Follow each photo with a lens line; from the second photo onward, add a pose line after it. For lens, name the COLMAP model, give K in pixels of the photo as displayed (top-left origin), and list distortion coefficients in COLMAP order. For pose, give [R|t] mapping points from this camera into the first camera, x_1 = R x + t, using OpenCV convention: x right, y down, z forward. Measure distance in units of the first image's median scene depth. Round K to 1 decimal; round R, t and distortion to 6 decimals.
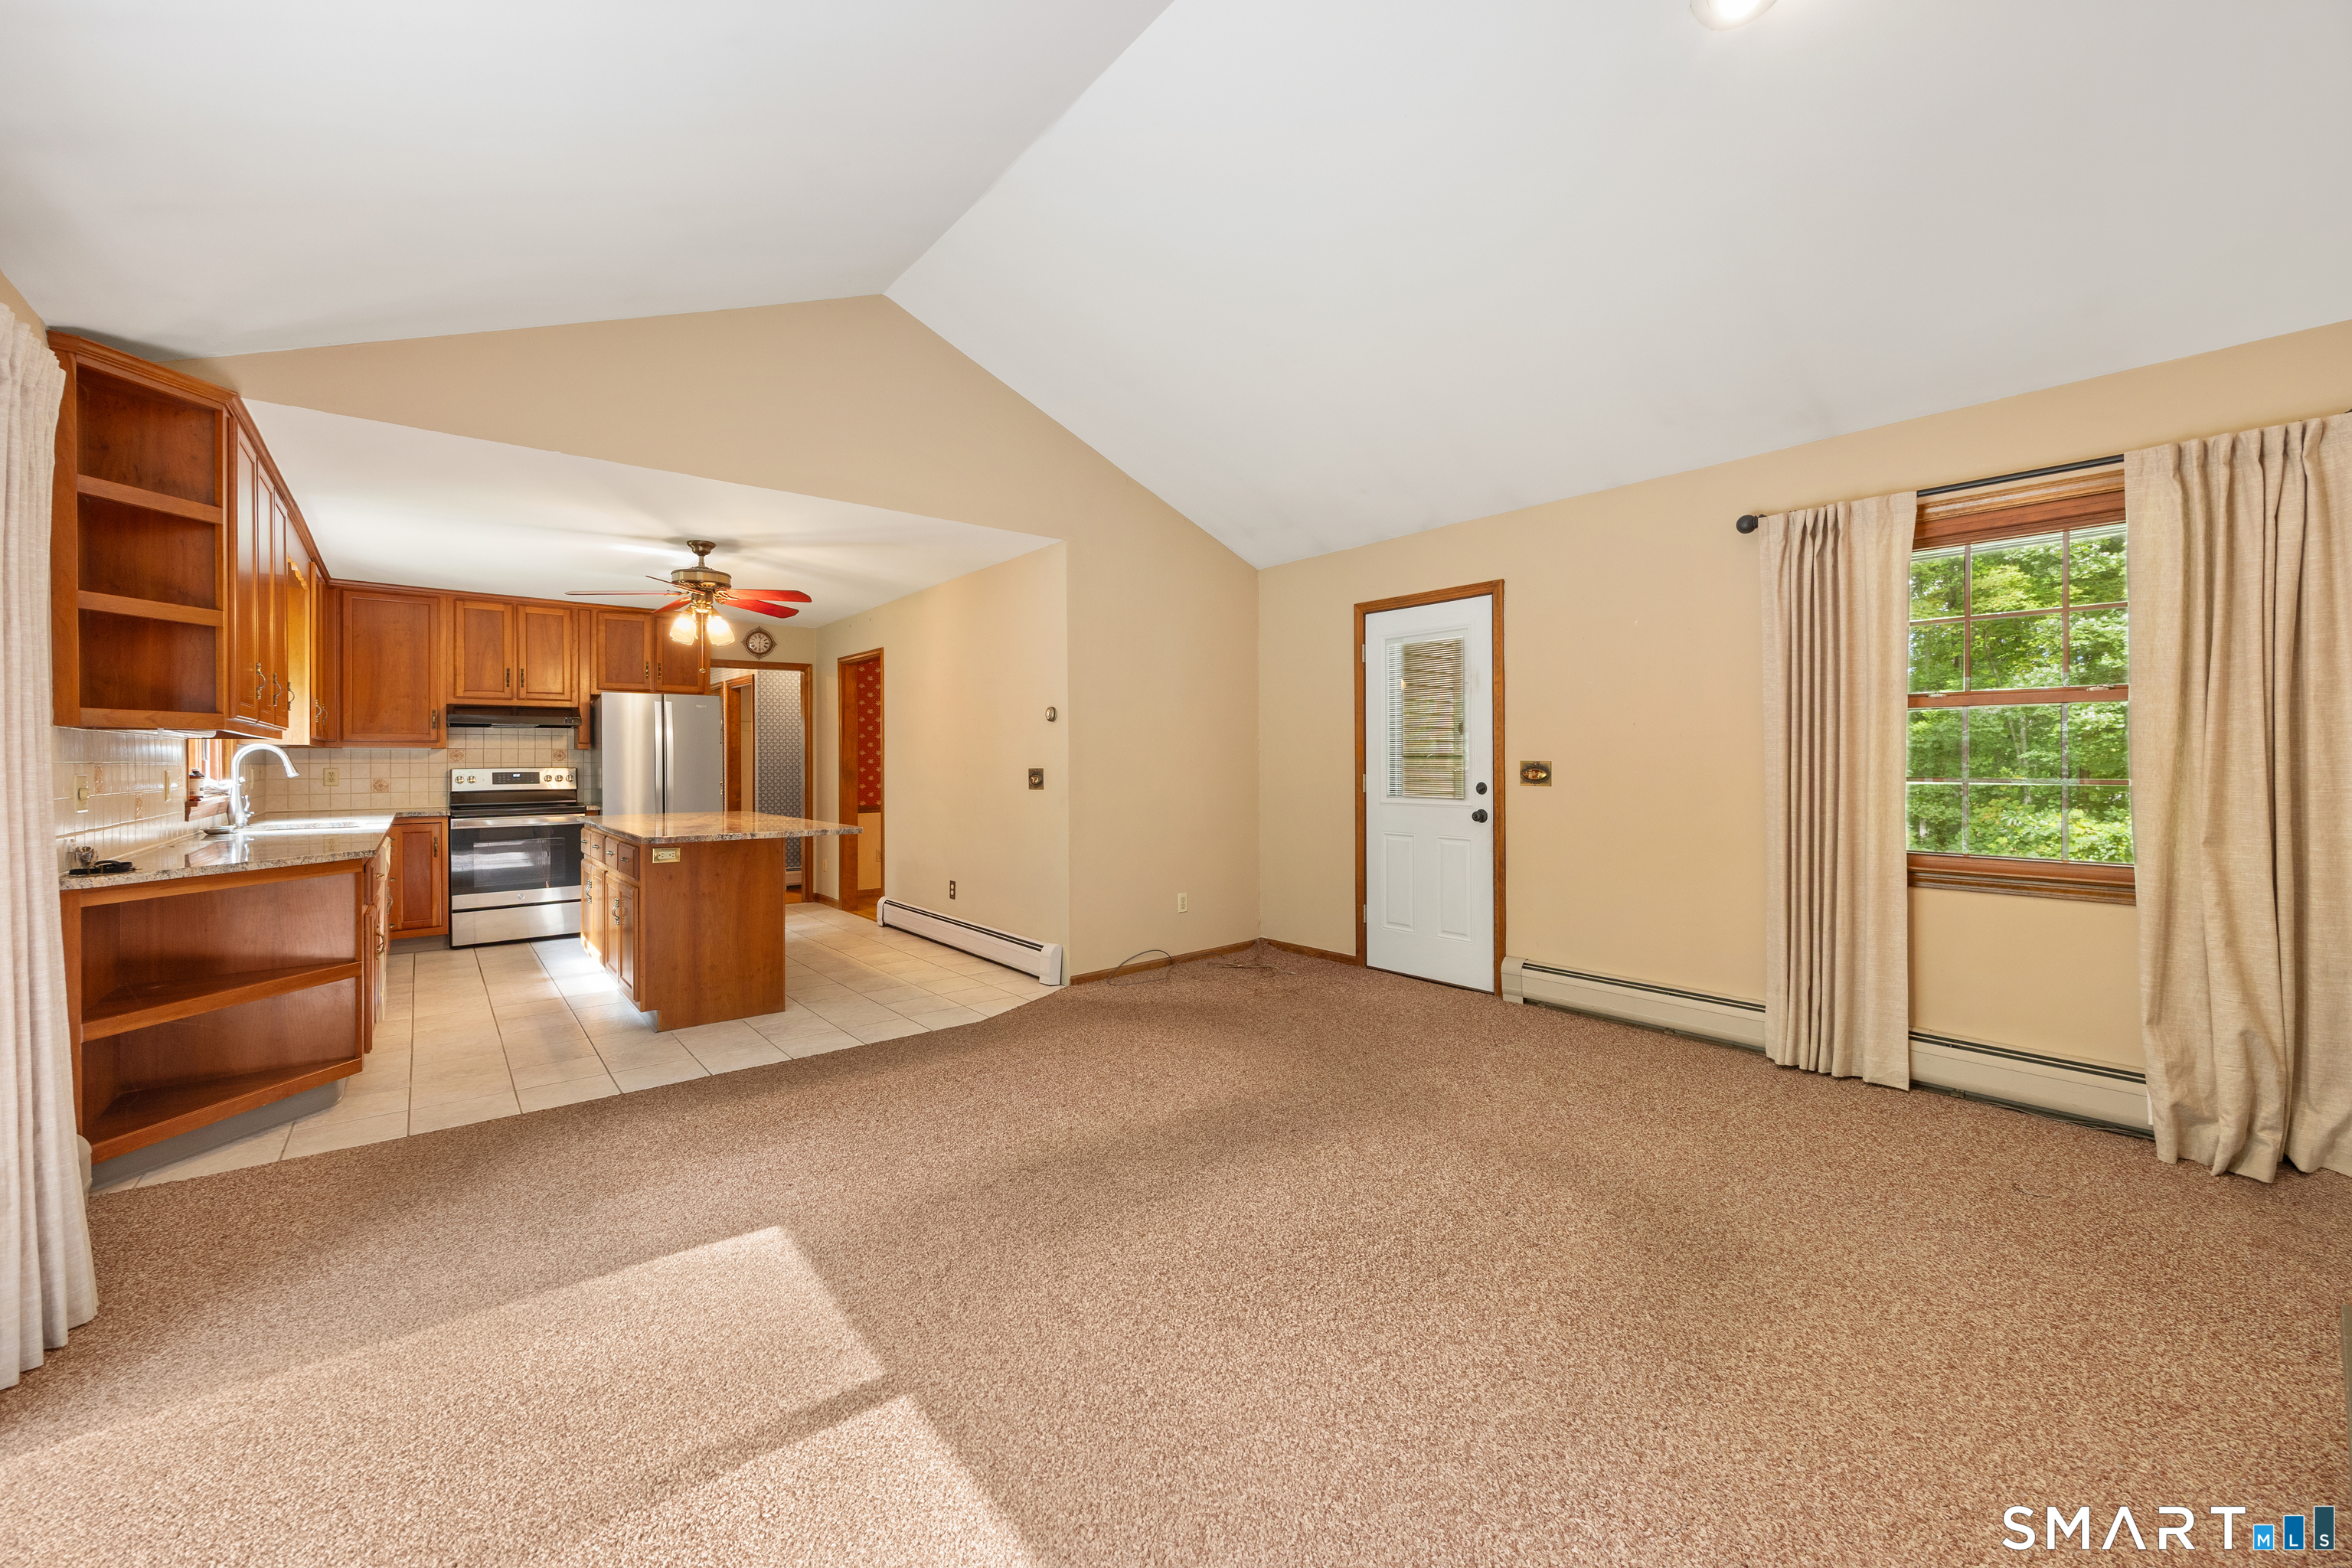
lens RADIAL K [[918.4, 0, 1184.6], [0, 918.4, 758.4], [0, 0, 1]] dist [0.006600, -0.000290]
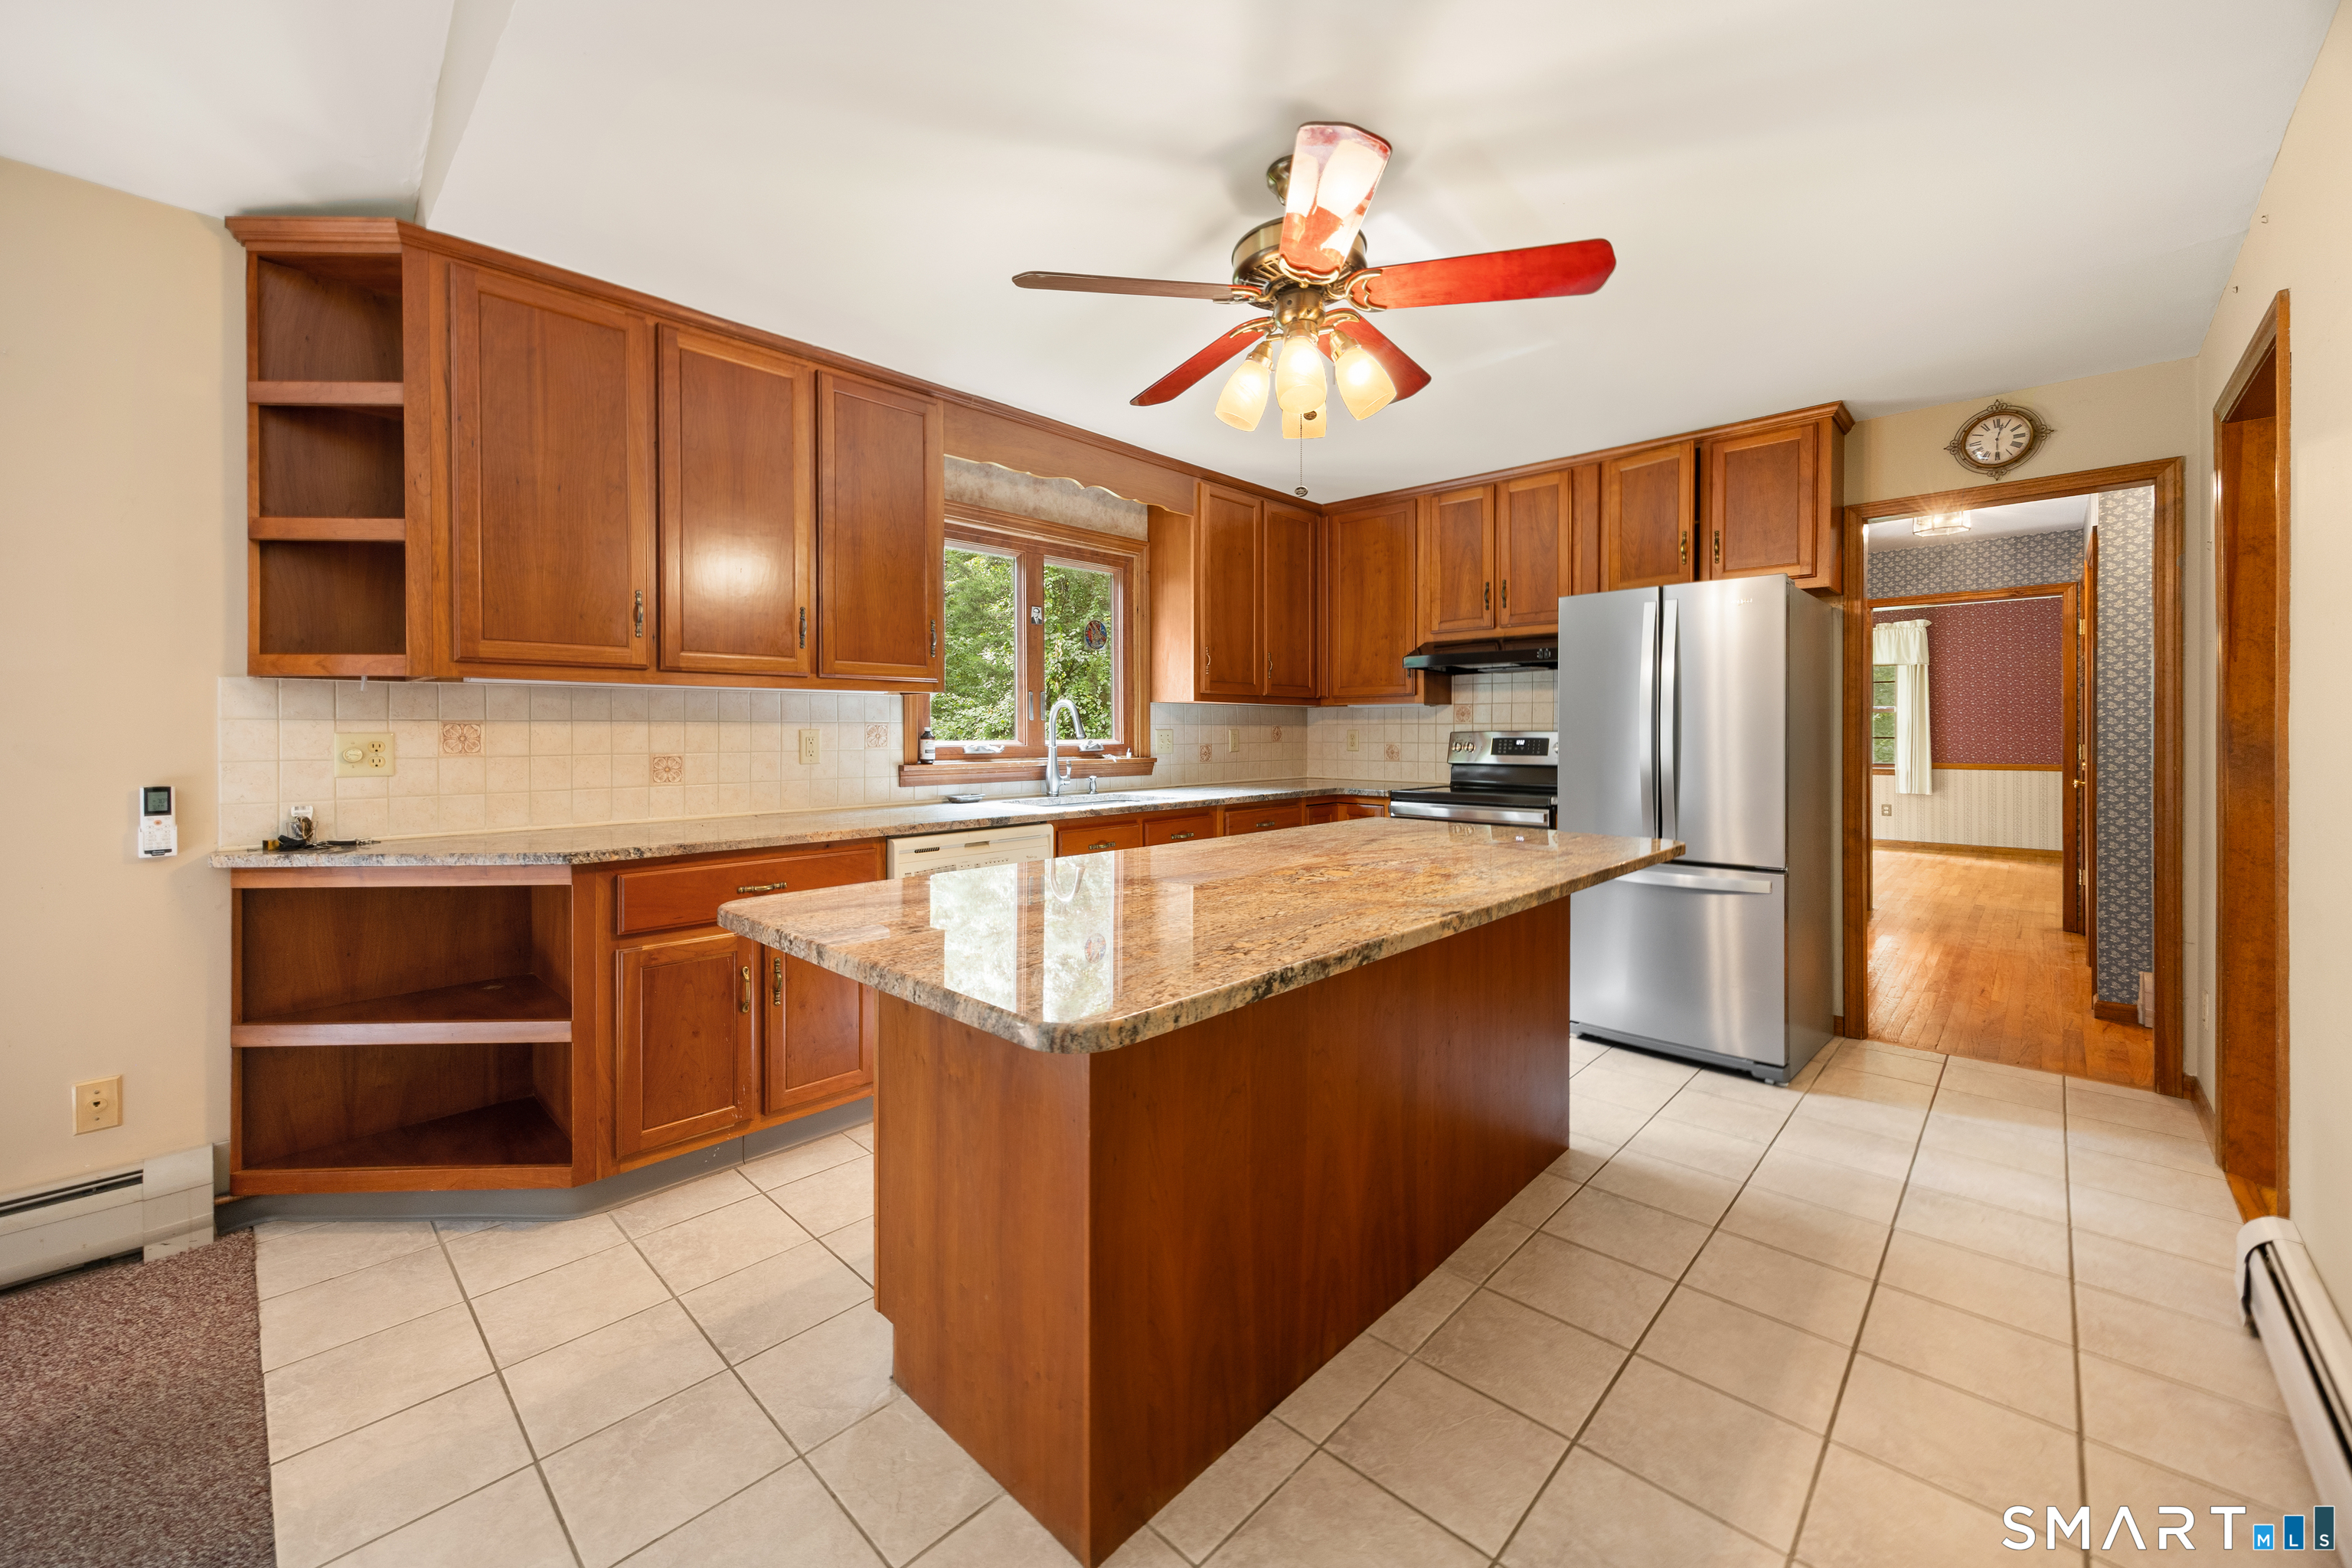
lens RADIAL K [[918.4, 0, 1176.7], [0, 918.4, 732.2], [0, 0, 1]] dist [0.006600, -0.000290]
pose [[0.112367, 0.004275, -0.993658, -0.116987], [0.004470, 0.999978, 0.004808, 0.008171], [0.993657, -0.004982, 0.112345, 0.824544]]
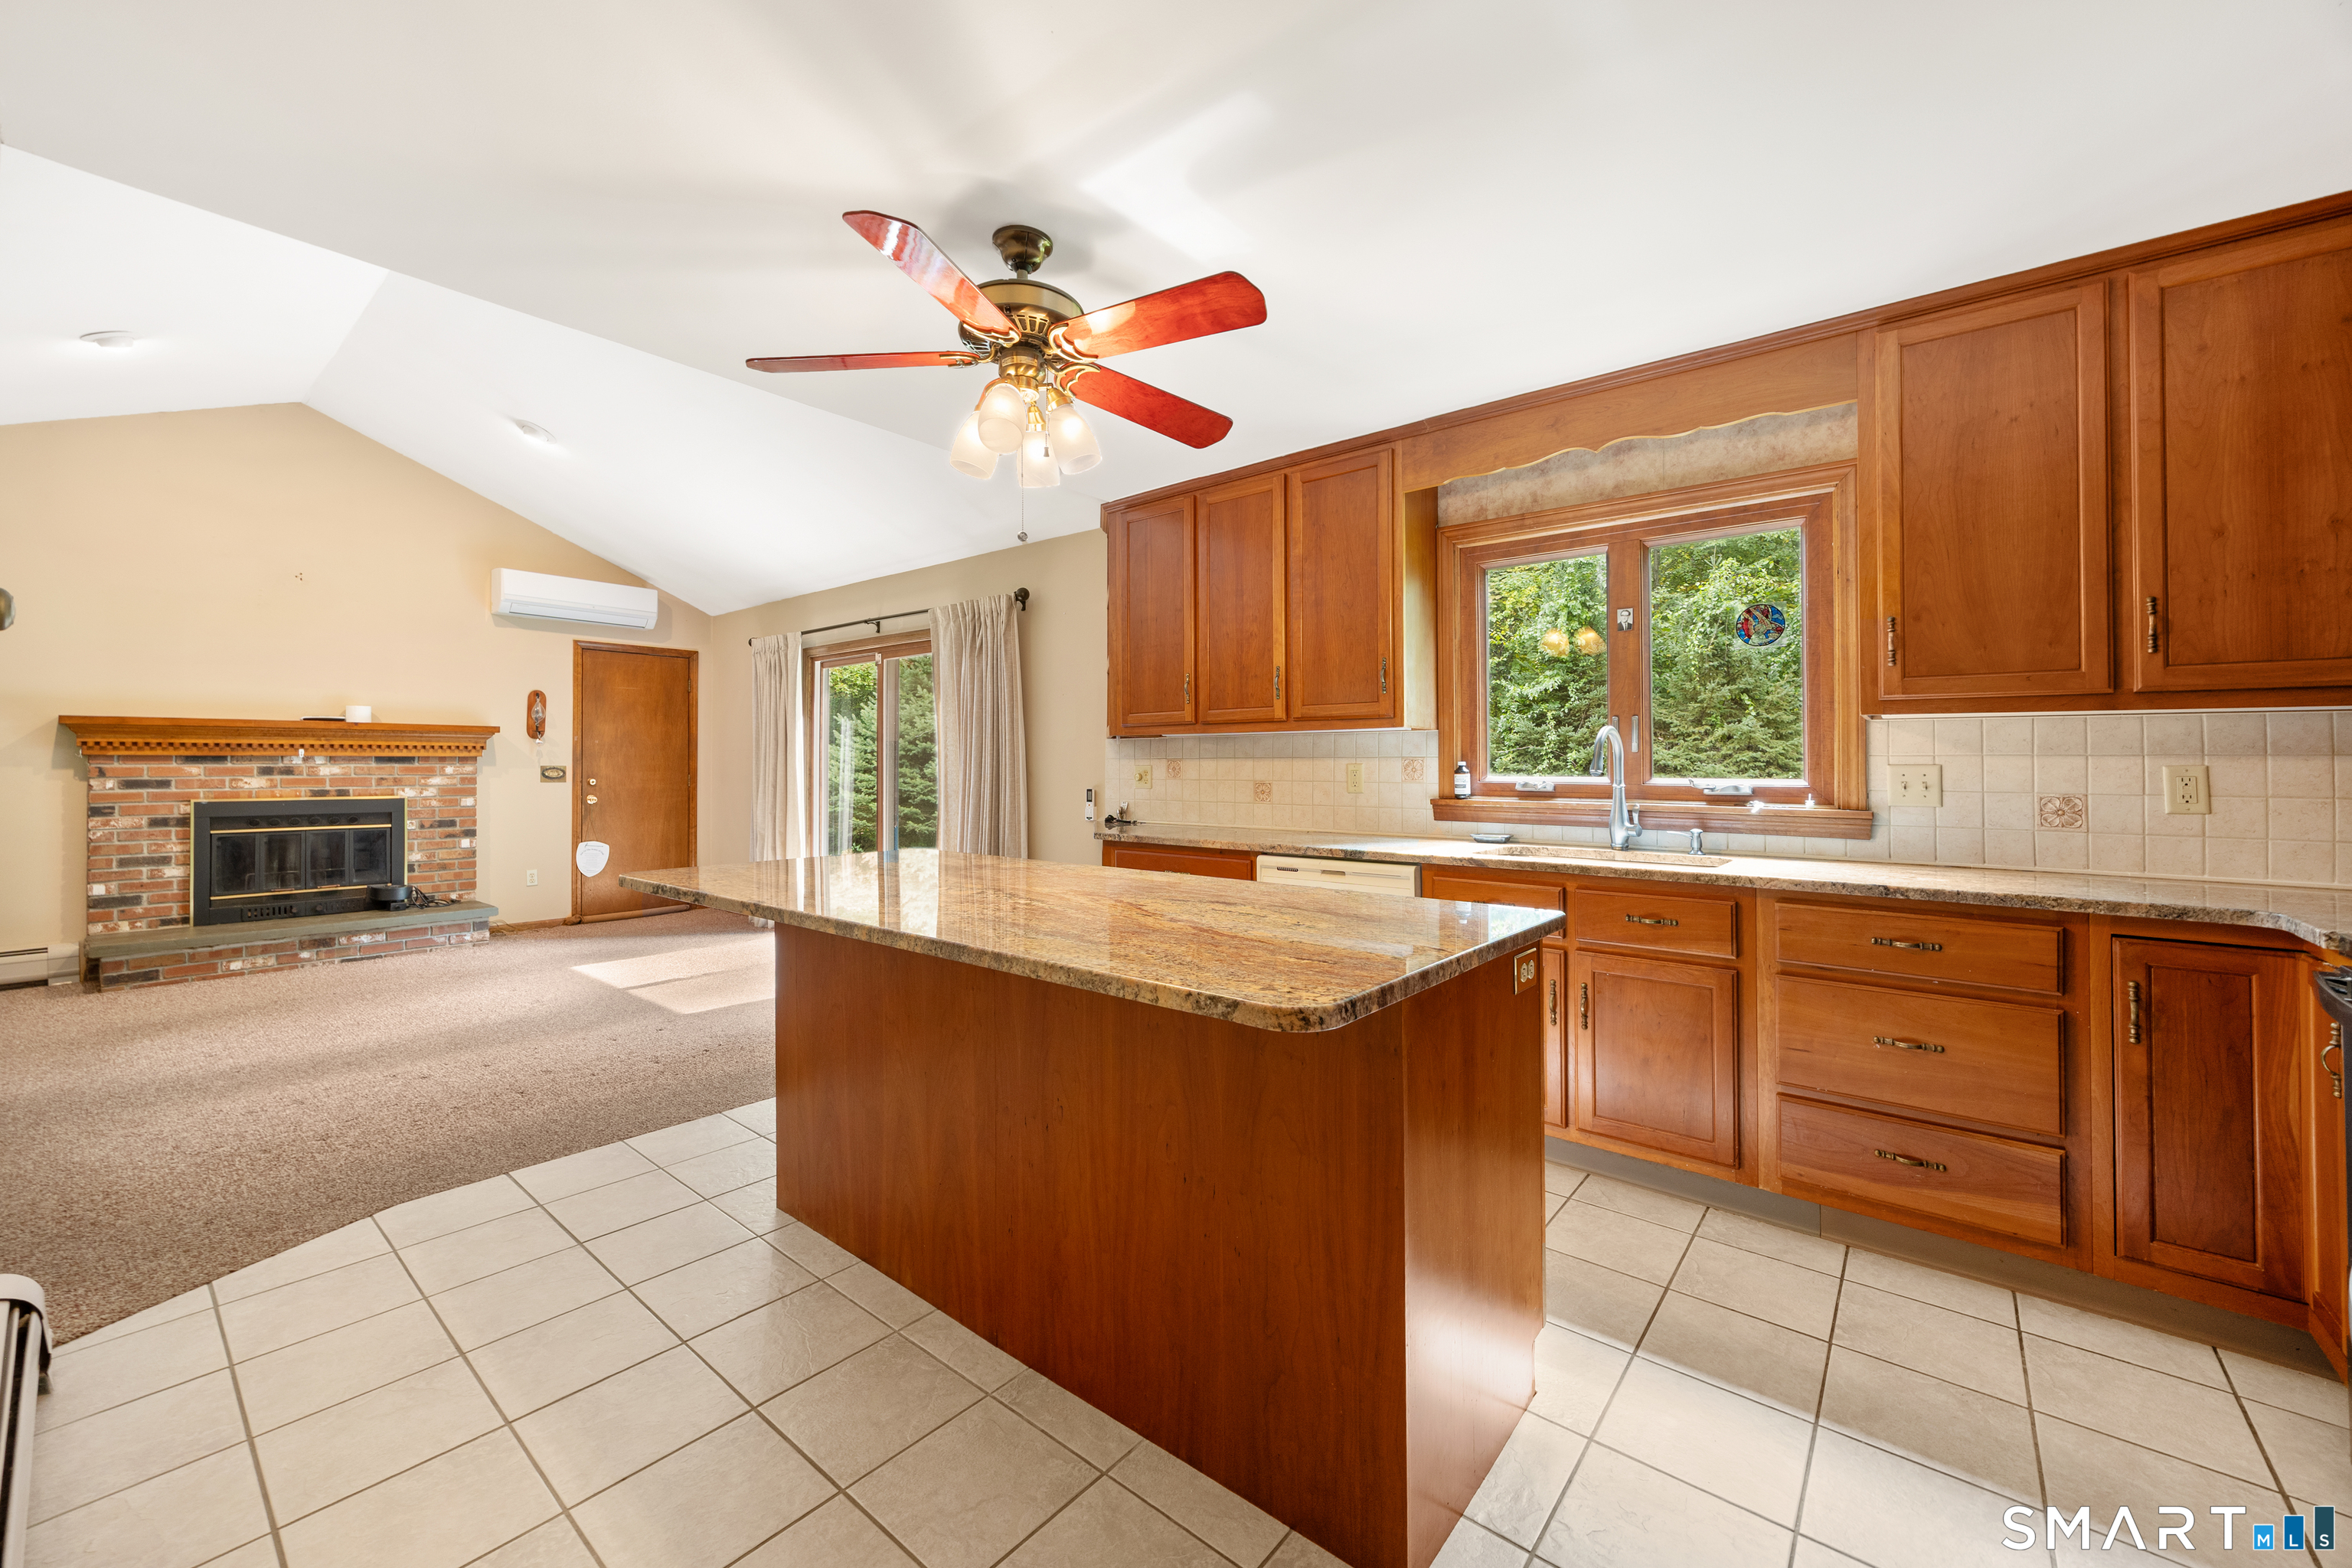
lens RADIAL K [[918.4, 0, 1160.0], [0, 918.4, 768.6], [0, 0, 1]] dist [0.006600, -0.000290]
pose [[-0.985788, 0.003701, -0.167955, -0.467015], [0.003365, 0.999992, 0.002287, 0.009922], [0.167962, 0.001689, -0.985792, 1.307245]]
